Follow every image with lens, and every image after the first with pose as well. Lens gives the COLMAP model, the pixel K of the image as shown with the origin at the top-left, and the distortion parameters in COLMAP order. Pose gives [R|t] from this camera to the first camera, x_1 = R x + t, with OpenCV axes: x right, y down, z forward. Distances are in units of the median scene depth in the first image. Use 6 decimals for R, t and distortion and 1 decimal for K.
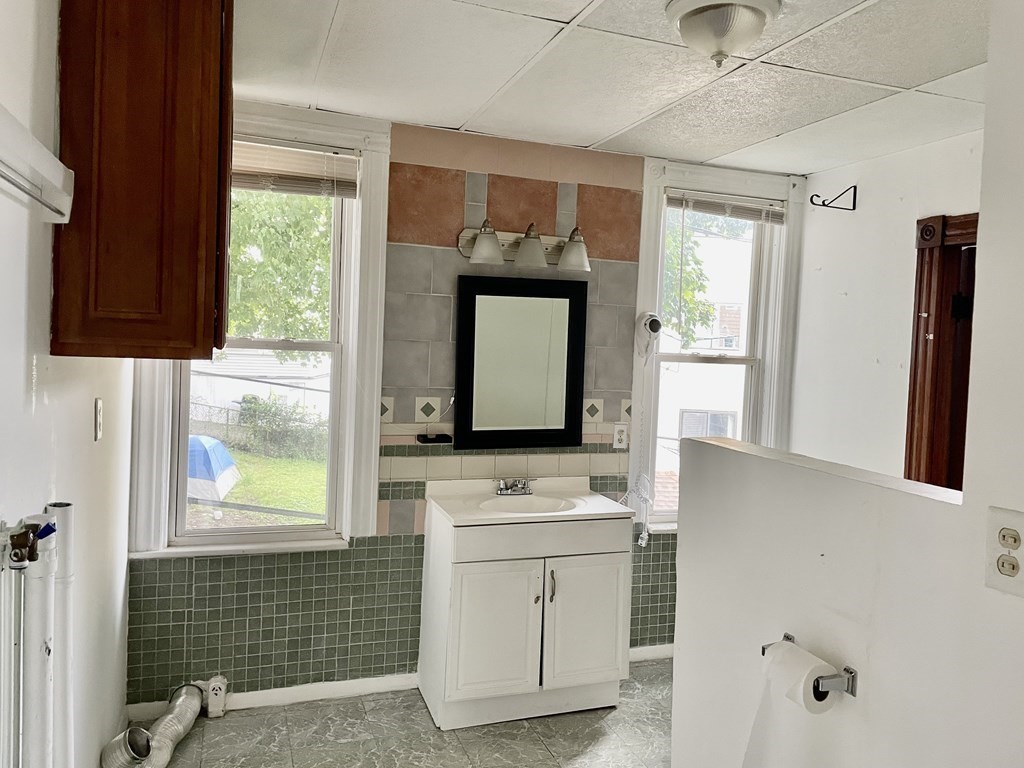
lens RADIAL K [[785.8, 0, 512.9], [0, 785.8, 379.7], [0, 0, 1]] dist [0.074657, -0.052869]
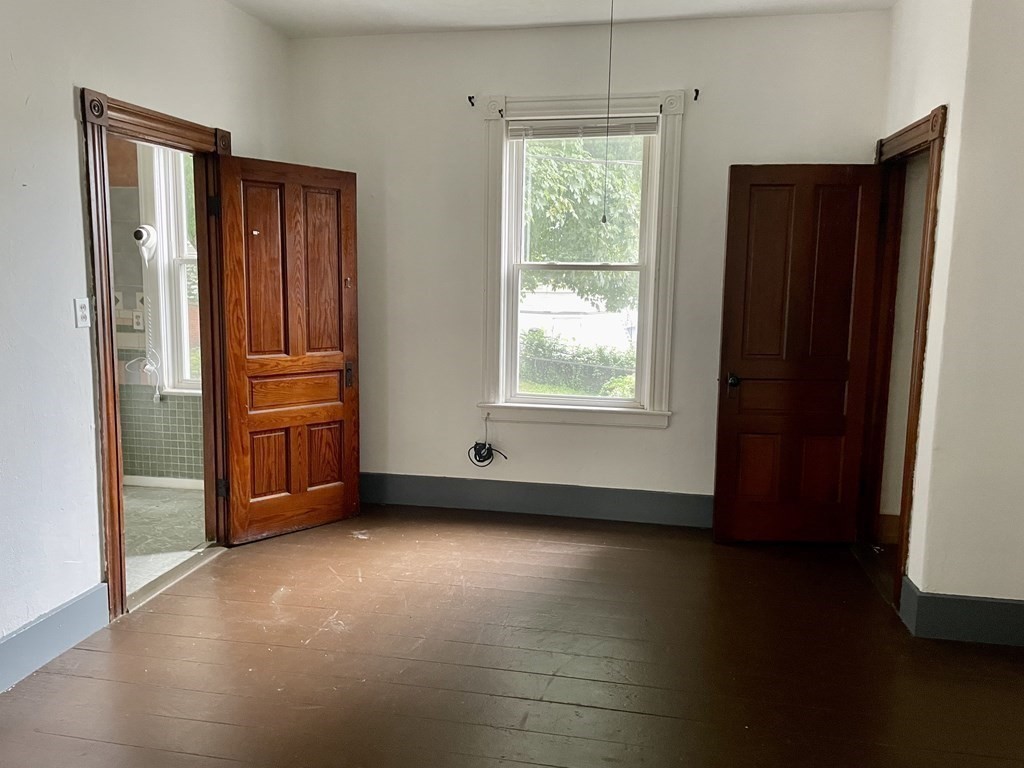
lens RADIAL K [[785.8, 0, 511.8], [0, 785.8, 383.2], [0, 0, 1]] dist [0.074657, -0.052869]
pose [[0.861190, 0.047070, -0.506100, 1.377998], [-0.008494, 0.996897, 0.078262, 0.067028], [0.508213, -0.063100, 0.858917, 0.149530]]
